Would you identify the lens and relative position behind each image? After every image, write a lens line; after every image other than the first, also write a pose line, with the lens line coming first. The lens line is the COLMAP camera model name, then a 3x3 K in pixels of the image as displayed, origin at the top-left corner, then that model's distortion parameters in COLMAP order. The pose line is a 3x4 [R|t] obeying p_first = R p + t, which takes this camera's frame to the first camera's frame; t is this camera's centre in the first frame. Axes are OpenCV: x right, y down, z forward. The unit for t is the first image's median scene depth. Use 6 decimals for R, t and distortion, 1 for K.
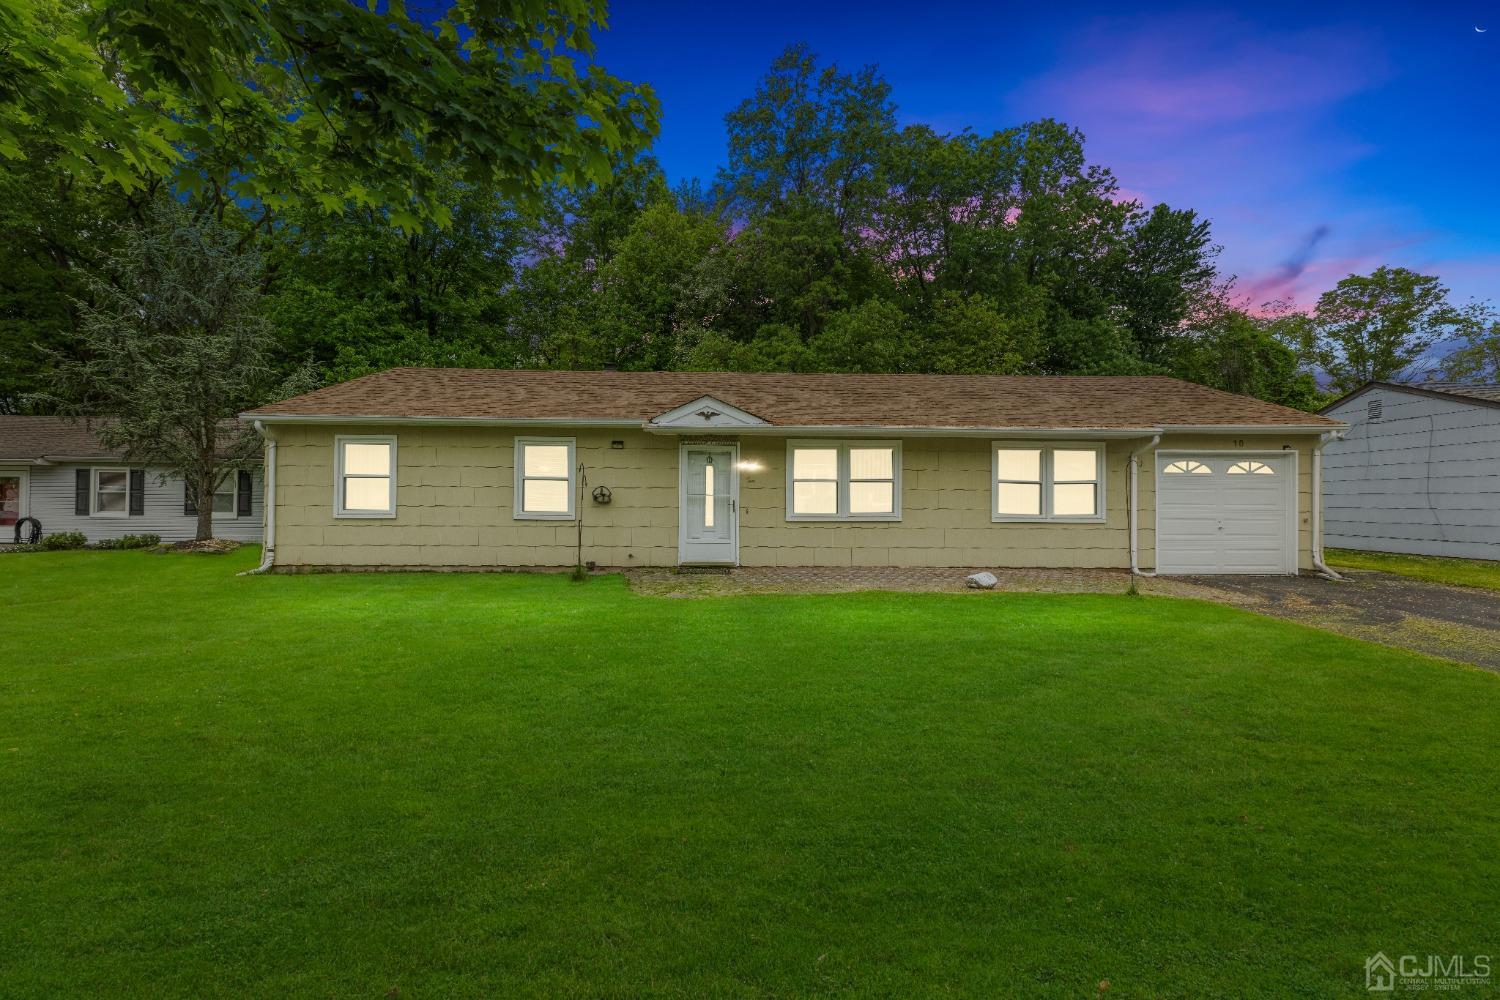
lens RADIAL K [[600.6, 0, 743.9], [0, 600.6, 498.7], [0, 0, 1]] dist [0.001255, 0.000250]
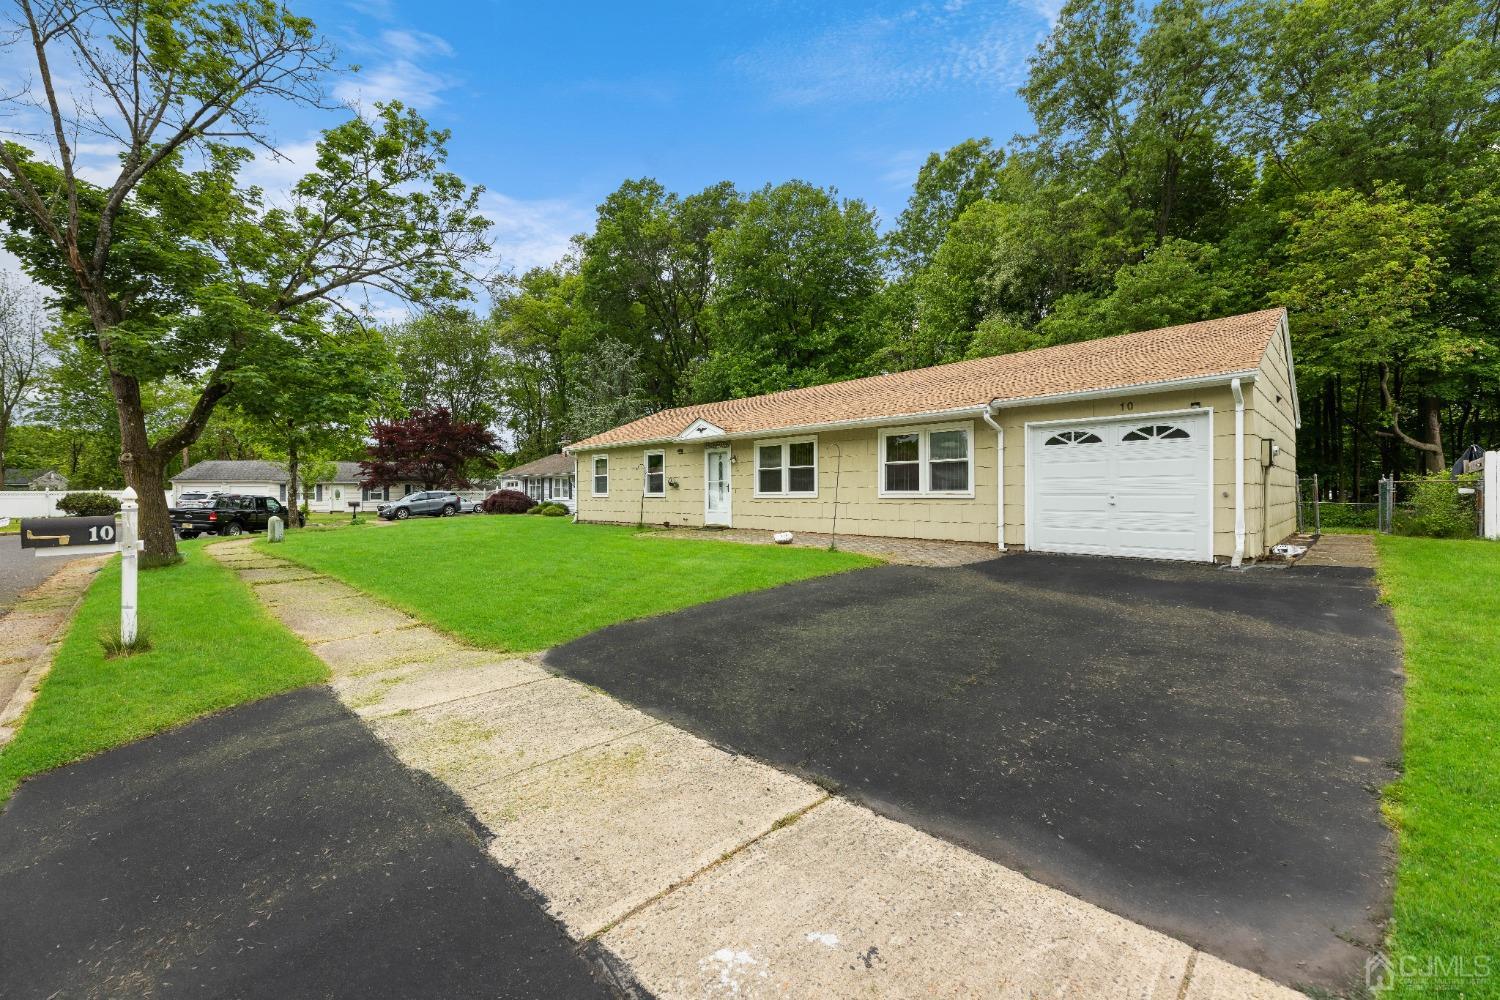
lens RADIAL K [[600.6, 0, 743.9], [0, 600.6, 498.7], [0, 0, 1]] dist [0.001255, 0.000250]
pose [[0.685094, -0.003243, -0.728448, 1.094060], [0.011001, 0.999922, 0.005894, 0.030610], [0.728372, -0.012052, 0.685076, -0.001521]]
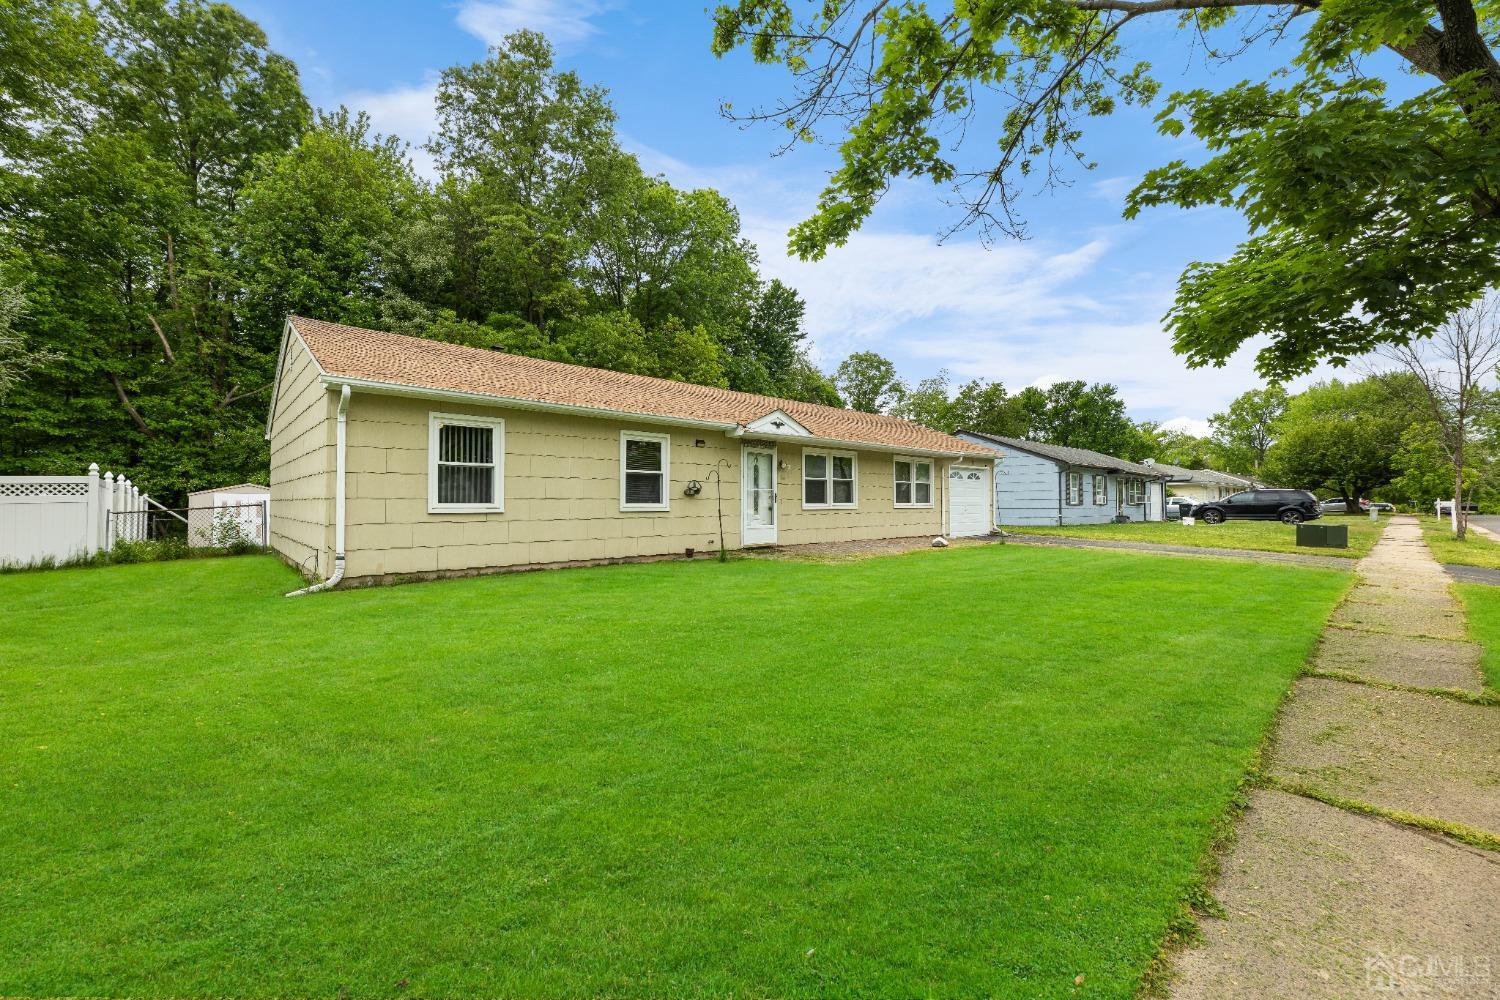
lens RADIAL K [[600.6, 0, 743.9], [0, 600.6, 498.7], [0, 0, 1]] dist [0.001255, 0.000250]
pose [[0.753060, -0.003208, 0.657944, -0.877717], [0.004466, 0.999990, -0.000236, 0.013780], [-0.657937, 0.003116, 0.753066, 0.100187]]
